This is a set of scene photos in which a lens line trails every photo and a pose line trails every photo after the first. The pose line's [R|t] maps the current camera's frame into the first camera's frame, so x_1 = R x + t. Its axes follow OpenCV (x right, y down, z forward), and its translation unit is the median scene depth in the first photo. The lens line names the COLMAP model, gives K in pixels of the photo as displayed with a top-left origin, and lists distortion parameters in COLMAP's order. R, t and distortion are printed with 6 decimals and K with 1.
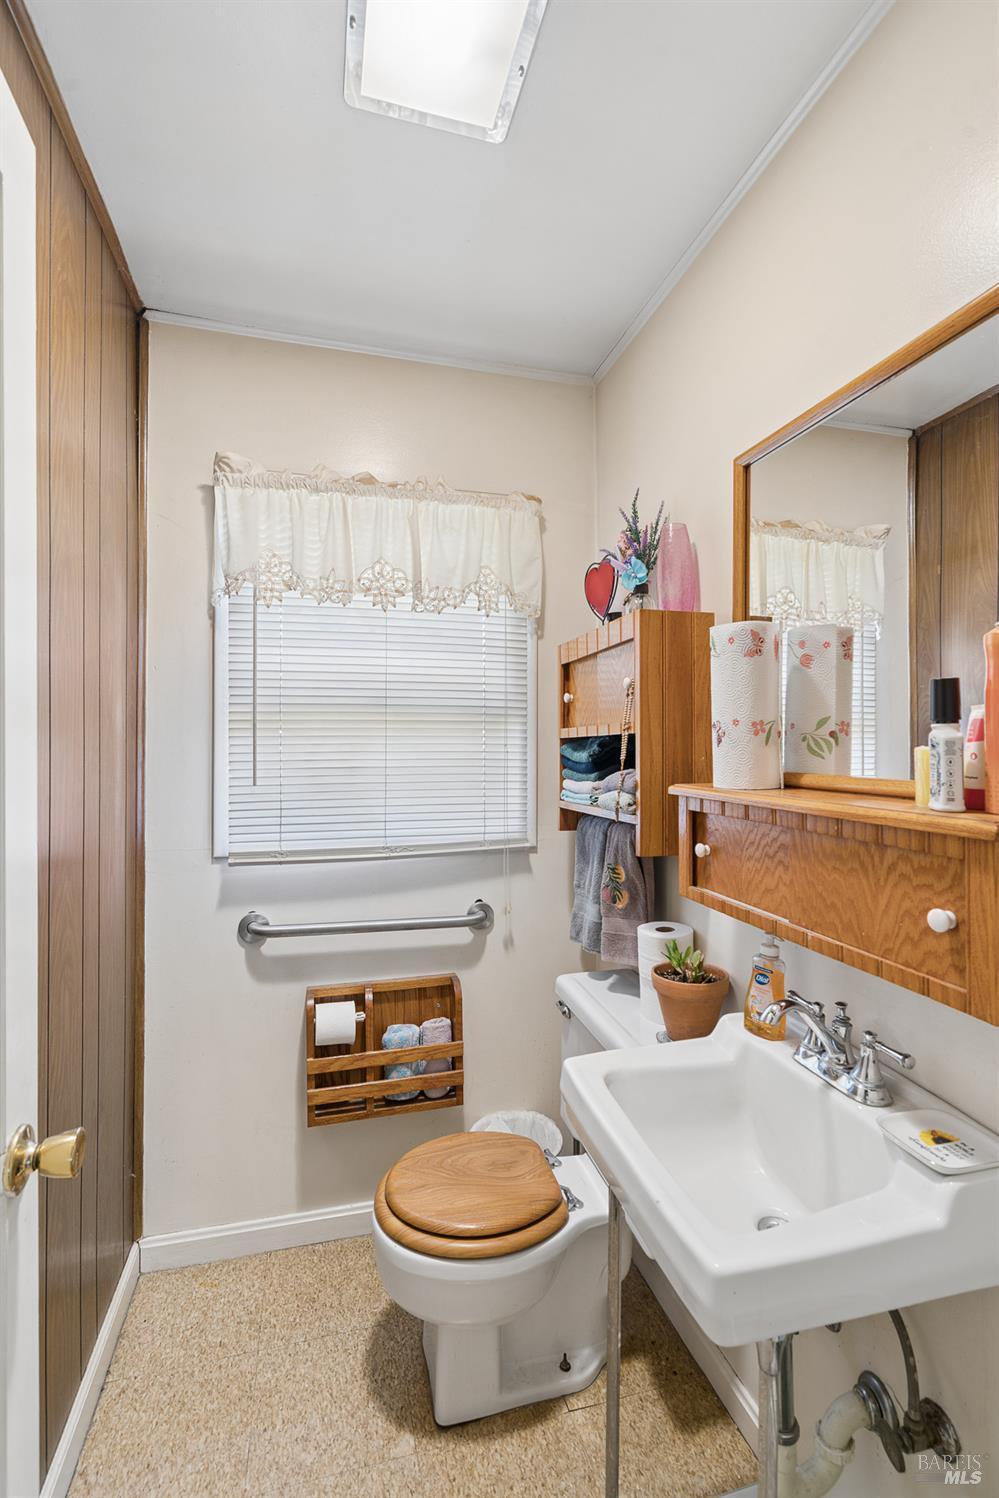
lens RADIAL K [[687.9, 0, 501.6], [0, 687.9, 745.7], [0, 0, 1]] dist [0.001969, -0.000305]
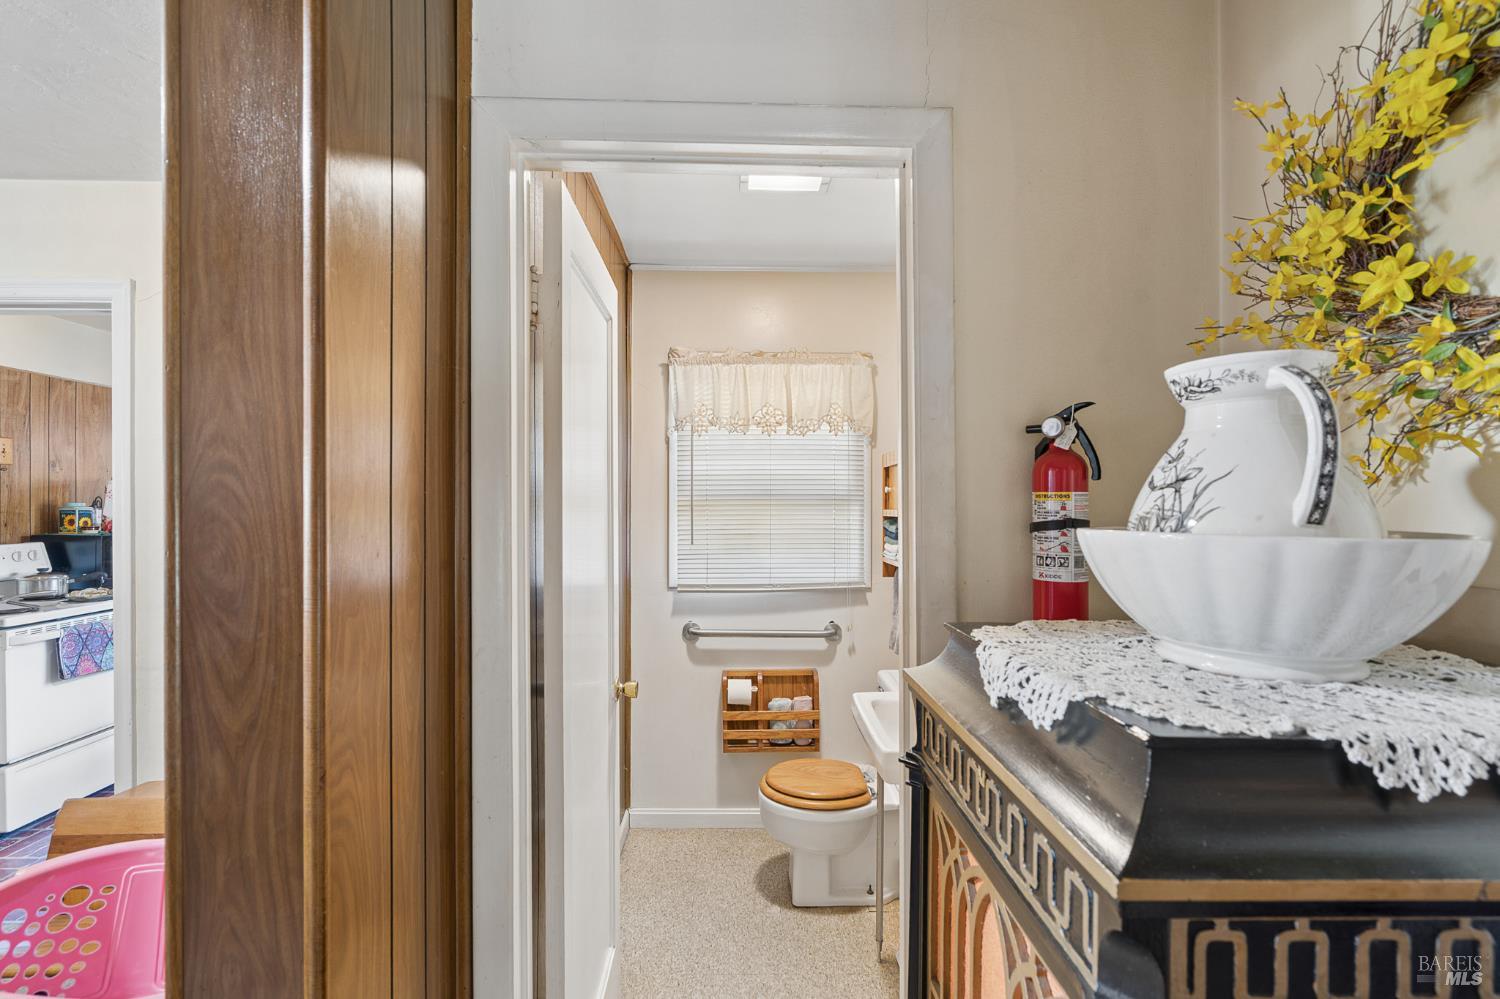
lens RADIAL K [[688.8, 0, 742.8], [0, 688.8, 503.5], [0, 0, 1]] dist [0.001969, -0.000305]
pose [[0.969352, 0.000057, -0.245676, 0.162757], [0.001608, 0.999977, 0.006577, -0.050321], [0.245670, -0.006771, 0.969330, -0.562078]]
